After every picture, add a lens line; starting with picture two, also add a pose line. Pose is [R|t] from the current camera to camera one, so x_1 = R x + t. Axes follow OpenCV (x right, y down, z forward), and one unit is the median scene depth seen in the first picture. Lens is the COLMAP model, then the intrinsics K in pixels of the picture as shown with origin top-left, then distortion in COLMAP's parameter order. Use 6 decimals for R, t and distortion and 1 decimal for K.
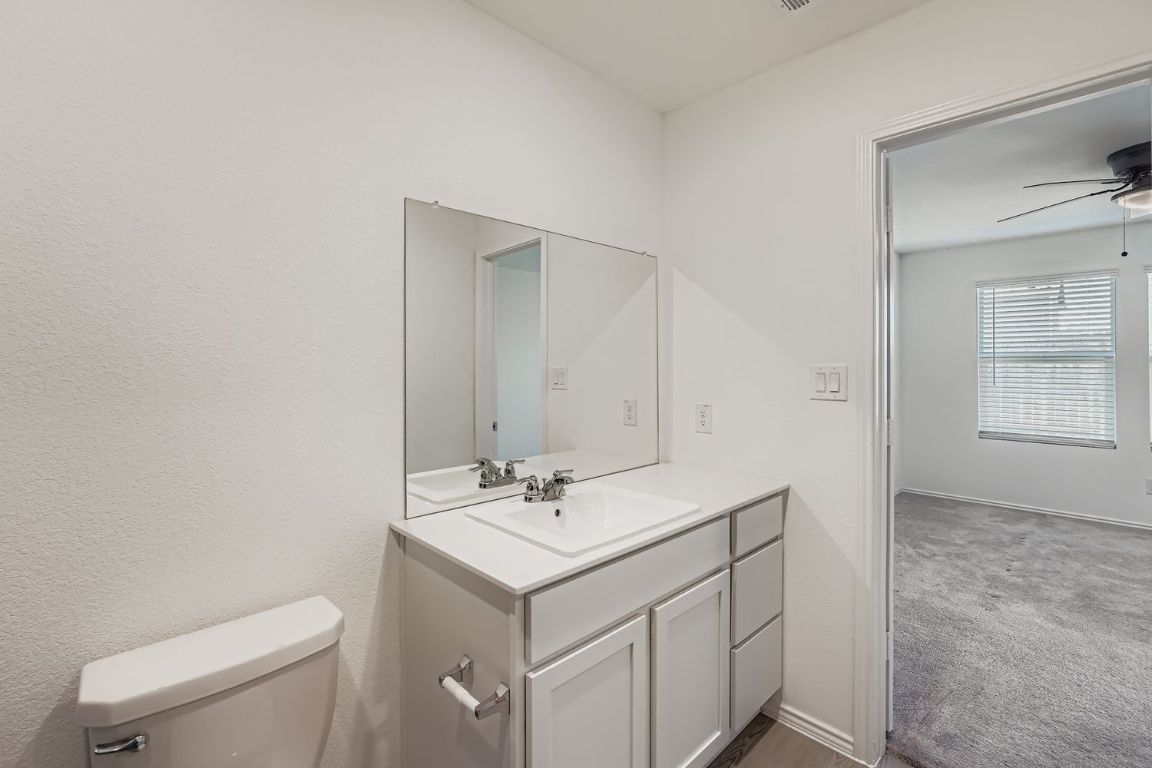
lens RADIAL K [[479.5, 0, 578.1], [0, 479.5, 380.5], [0, 0, 1]] dist [-0.005139, -0.000225]
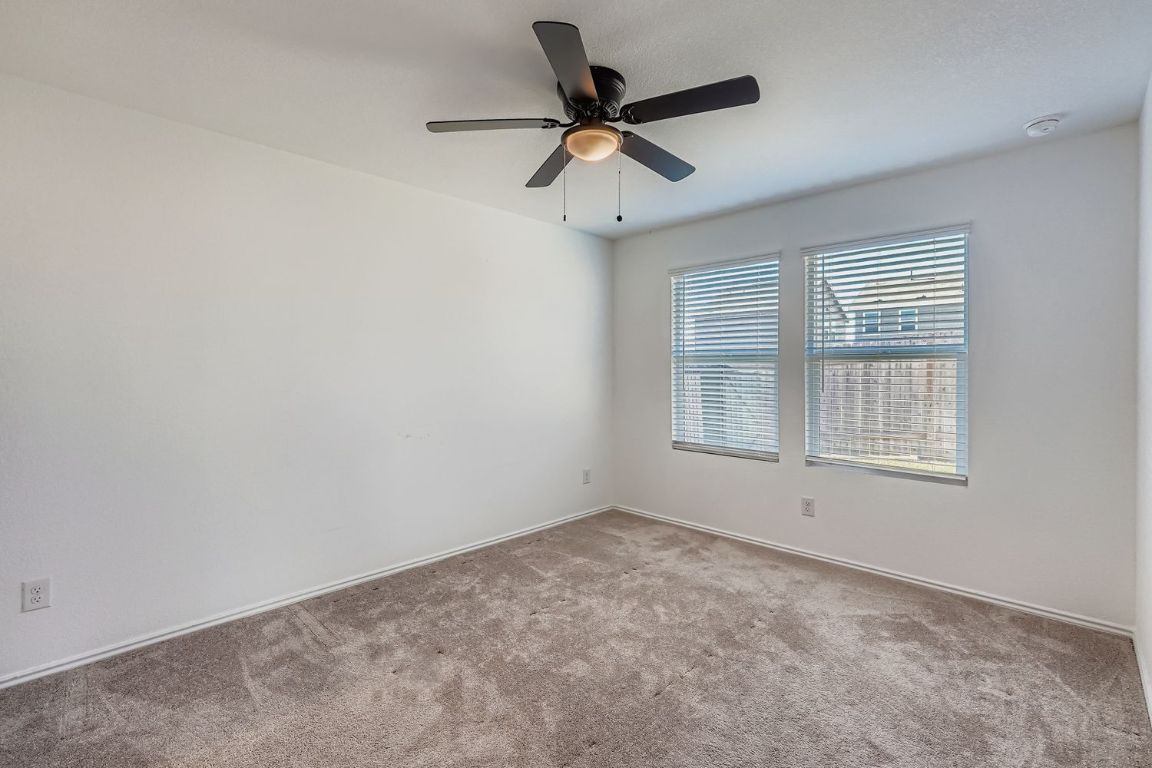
lens RADIAL K [[479.5, 0, 581.3], [0, 479.5, 387.6], [0, 0, 1]] dist [-0.005139, -0.000225]
pose [[0.999649, -0.007192, -0.025490, 0.704206], [0.007648, 0.999811, 0.017863, -0.009049], [0.025357, -0.018052, 0.999515, 0.120622]]
